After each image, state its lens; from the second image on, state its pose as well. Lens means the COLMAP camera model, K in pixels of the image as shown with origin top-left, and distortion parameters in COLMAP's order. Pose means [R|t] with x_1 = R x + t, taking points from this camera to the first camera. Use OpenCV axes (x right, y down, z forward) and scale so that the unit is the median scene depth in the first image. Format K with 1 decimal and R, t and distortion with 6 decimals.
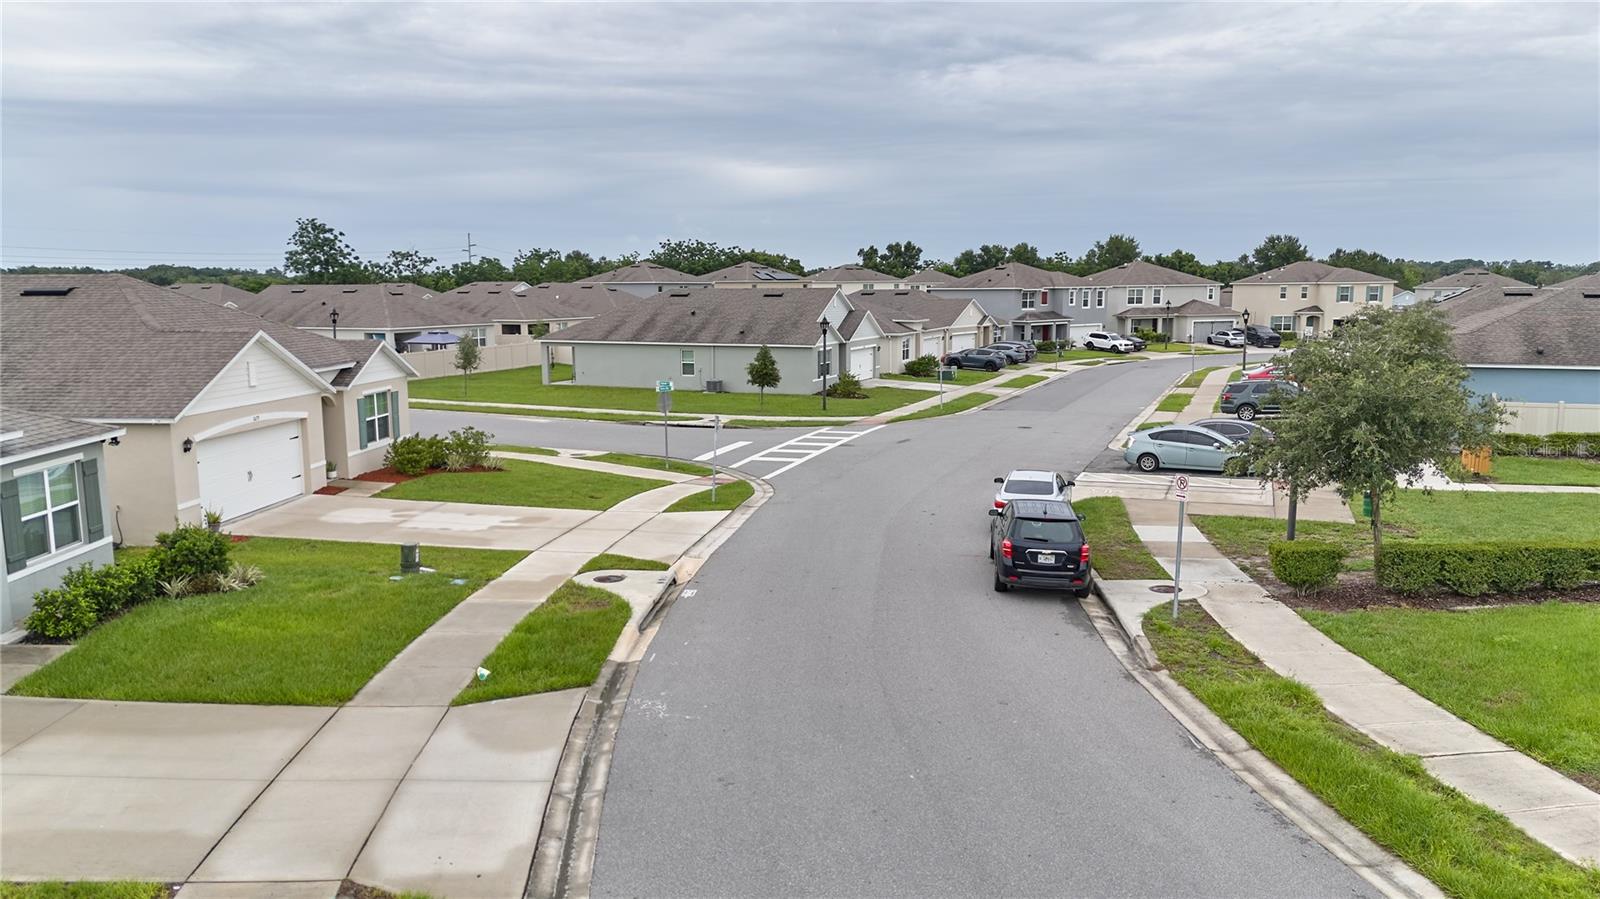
lens RADIAL K [[1101.9, 0, 805.2], [0, 1101.9, 447.3], [0, 0, 1]] dist [0.079949, -0.077009]
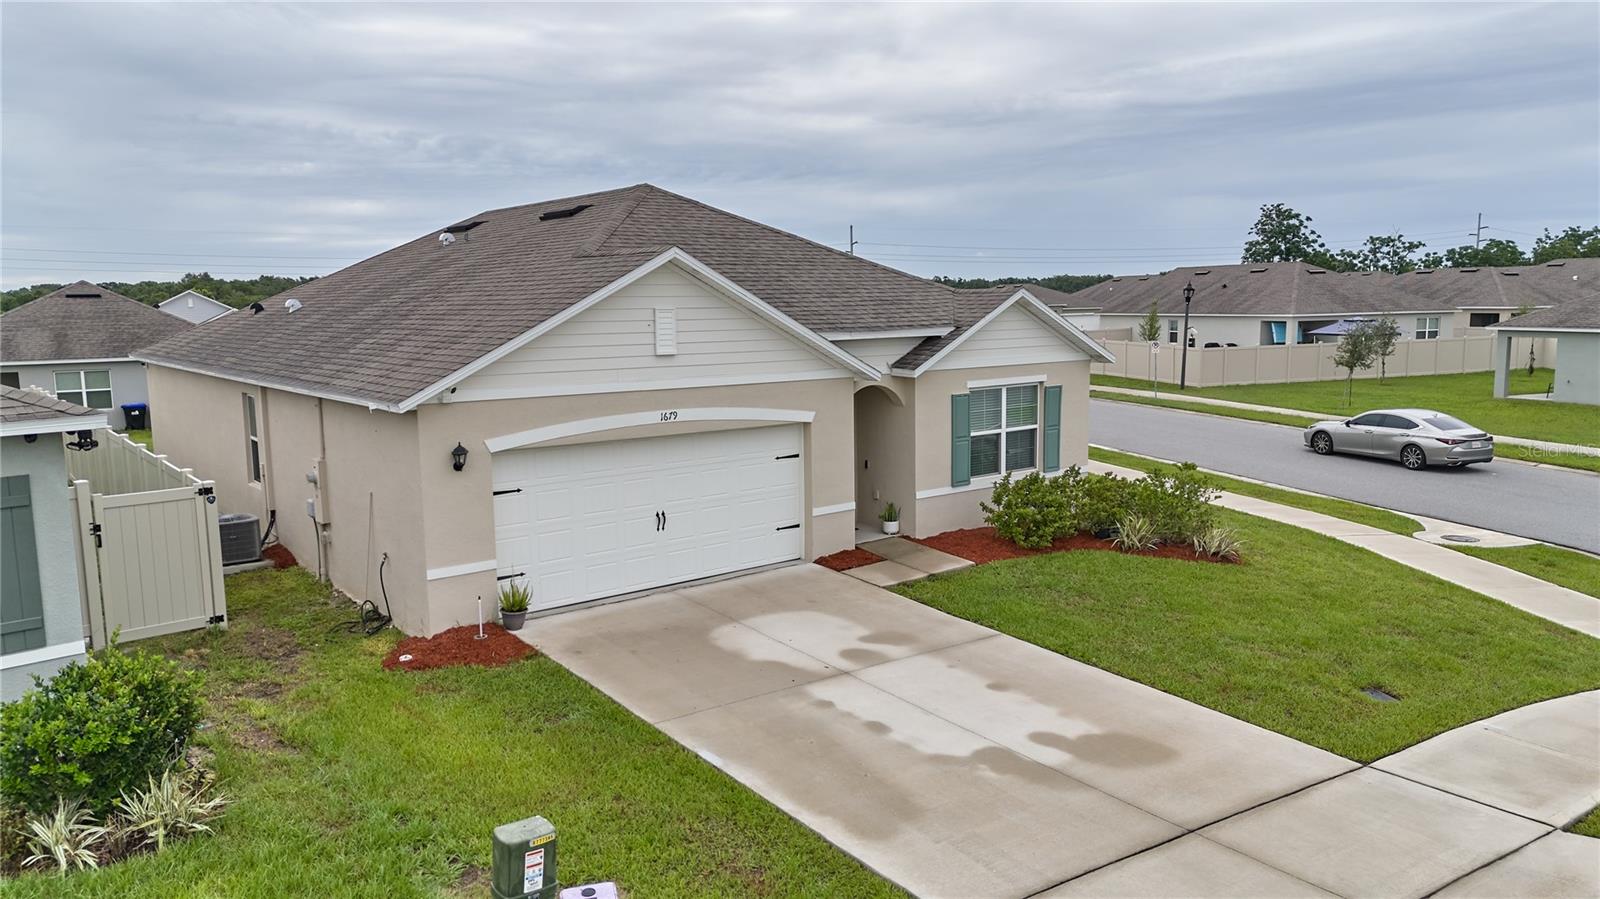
lens RADIAL K [[1101.9, 0, 805.2], [0, 1101.9, 447.3], [0, 0, 1]] dist [0.079949, -0.077009]
pose [[0.668273, 0.094209, -0.737927, -0.009678], [-0.097214, 0.994502, 0.038928, -0.006307], [0.737537, 0.045722, 0.673757, 0.115463]]
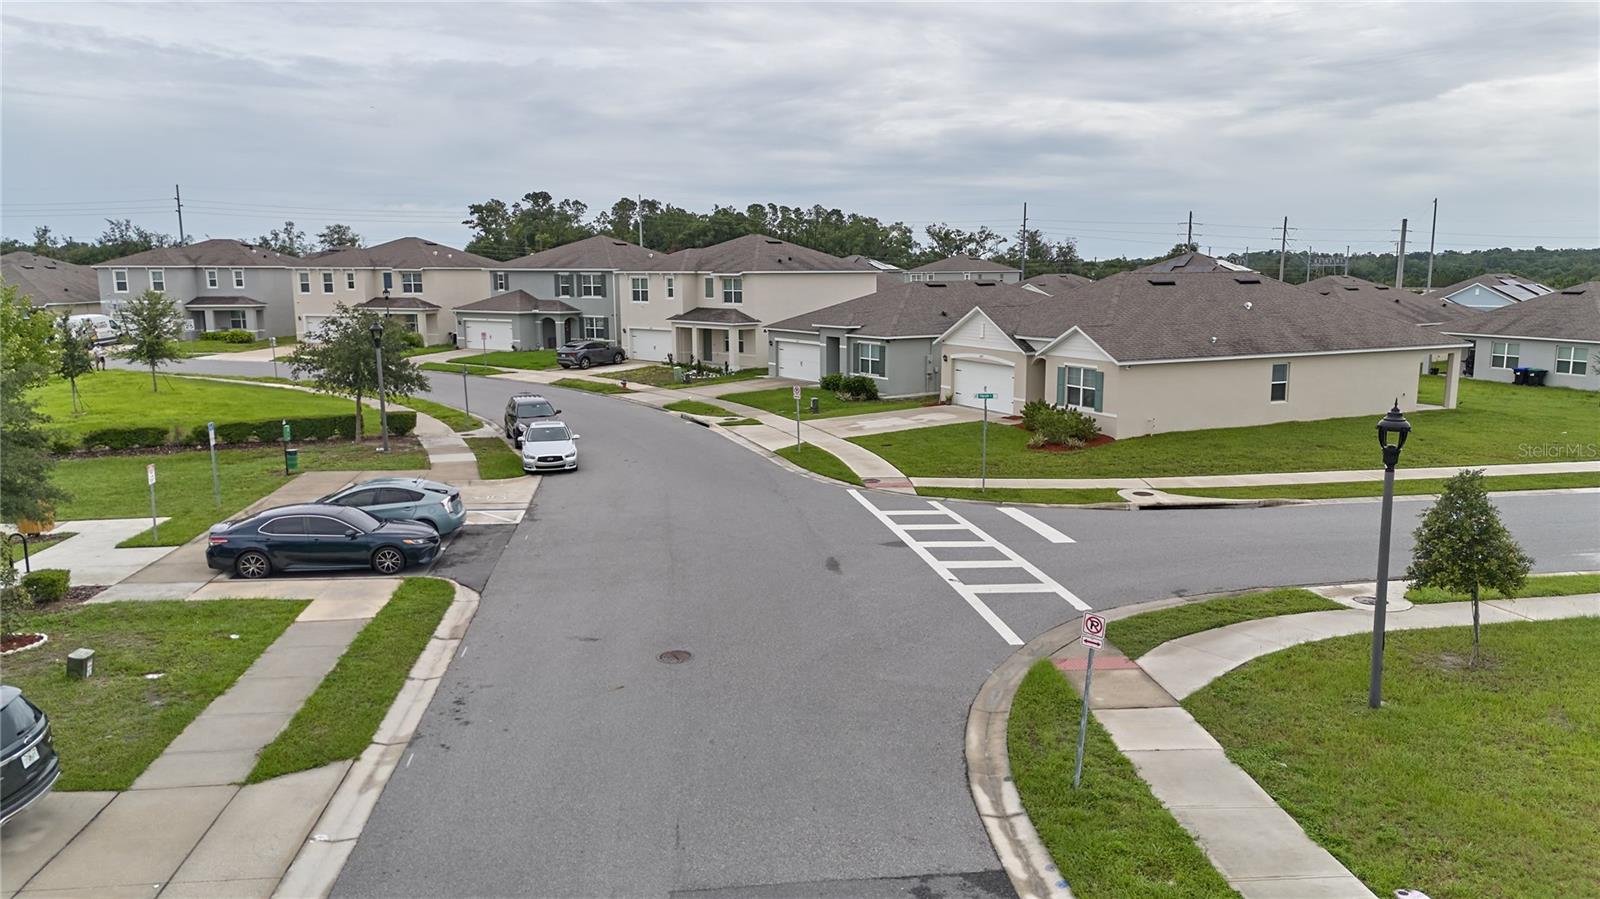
lens RADIAL K [[1101.9, 0, 805.2], [0, 1101.9, 447.3], [0, 0, 1]] dist [0.079949, -0.077009]
pose [[-0.878764, 0.080928, -0.470345, 0.096028], [-0.062489, 0.957524, 0.281502, -0.059848], [0.473148, 0.276765, -0.836381, 0.392096]]
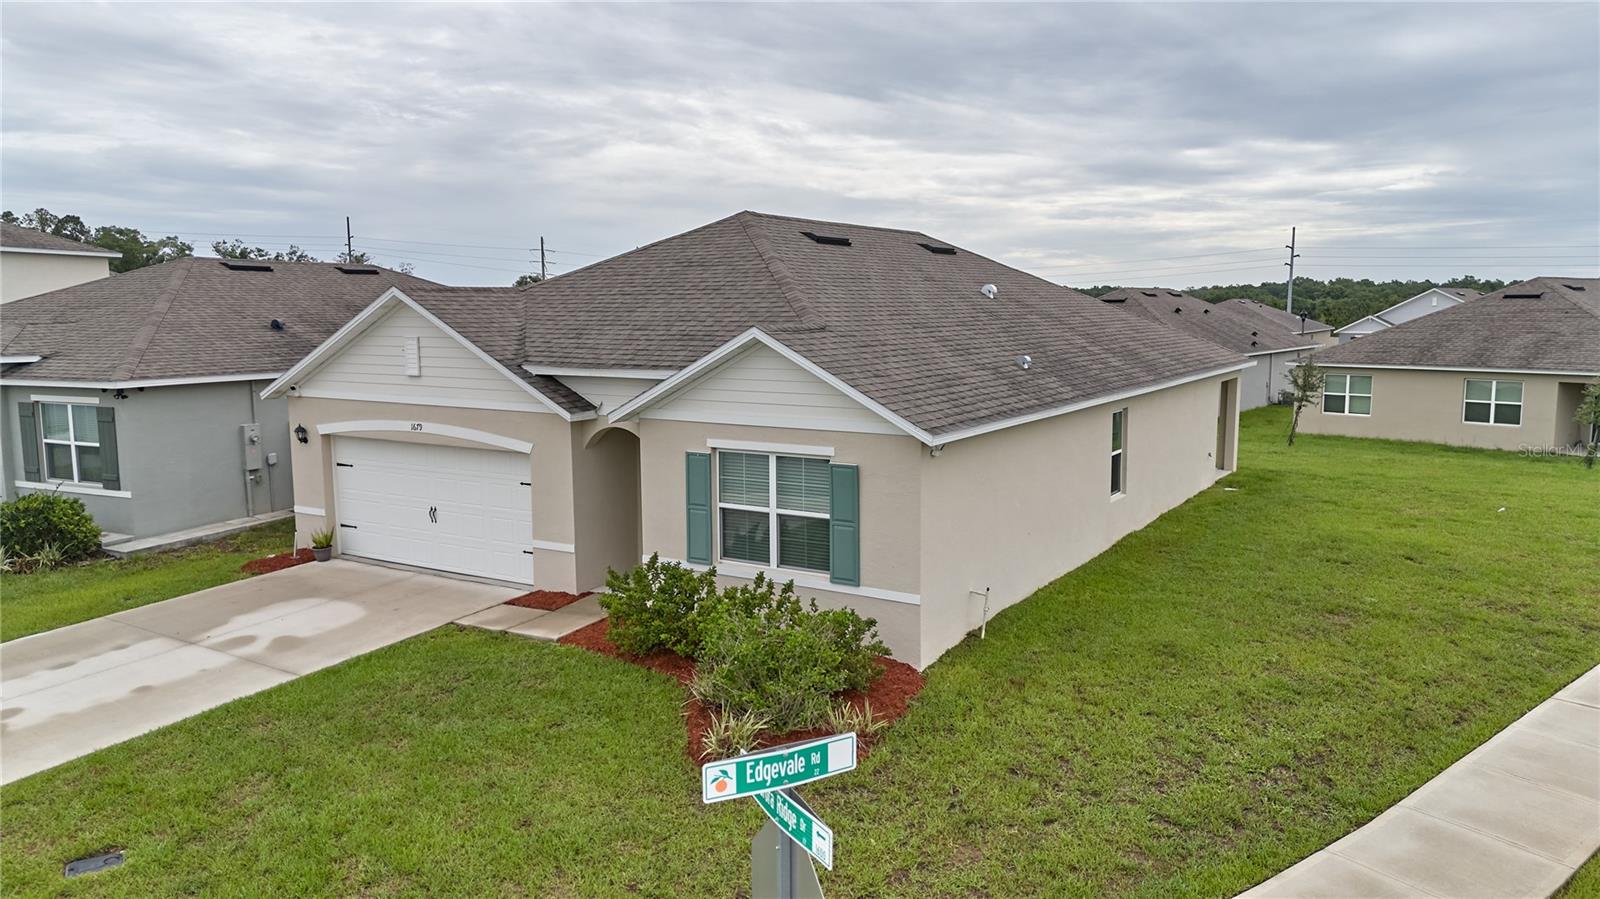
lens RADIAL K [[1101.9, 0, 805.2], [0, 1101.9, 447.3], [0, 0, 1]] dist [0.079949, -0.077009]
pose [[-0.466914, 0.114610, -0.876844, -0.006437], [-0.121256, 0.973902, 0.191864, -0.027079], [0.875950, 0.195907, -0.440831, 0.245284]]
